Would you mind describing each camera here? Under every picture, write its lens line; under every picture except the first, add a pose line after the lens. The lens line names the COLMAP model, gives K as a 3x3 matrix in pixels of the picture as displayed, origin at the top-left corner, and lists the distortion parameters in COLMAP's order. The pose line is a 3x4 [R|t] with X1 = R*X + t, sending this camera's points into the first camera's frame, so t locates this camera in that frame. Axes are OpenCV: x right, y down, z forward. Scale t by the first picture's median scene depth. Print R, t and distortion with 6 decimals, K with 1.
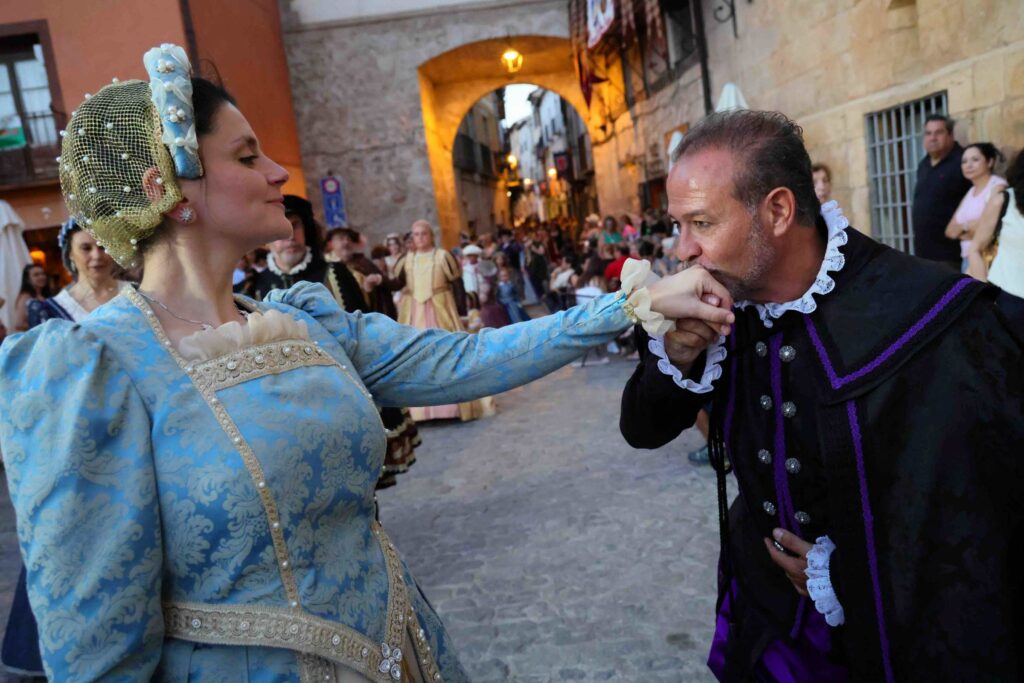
lens RADIAL K [[841.0, 0, 512.0], [0, 841.0, 341.5], [0, 0, 1]] dist [-0.036215, 0.074817]
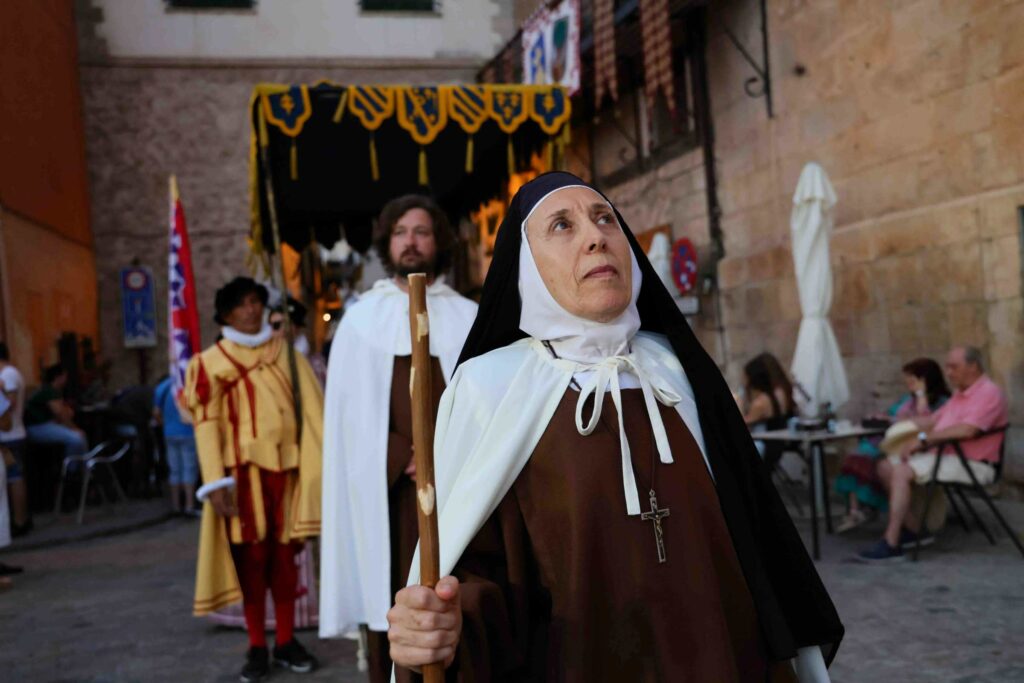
lens RADIAL K [[1081.3, 0, 512.0], [0, 1081.3, 341.5], [0, 0, 1]] dist [0.018325, 0.209525]
pose [[0.973828, 0.057086, 0.220002, -0.107048], [-0.019372, 0.985269, -0.169909, 0.015071], [-0.226461, 0.161200, 0.960588, 0.058269]]
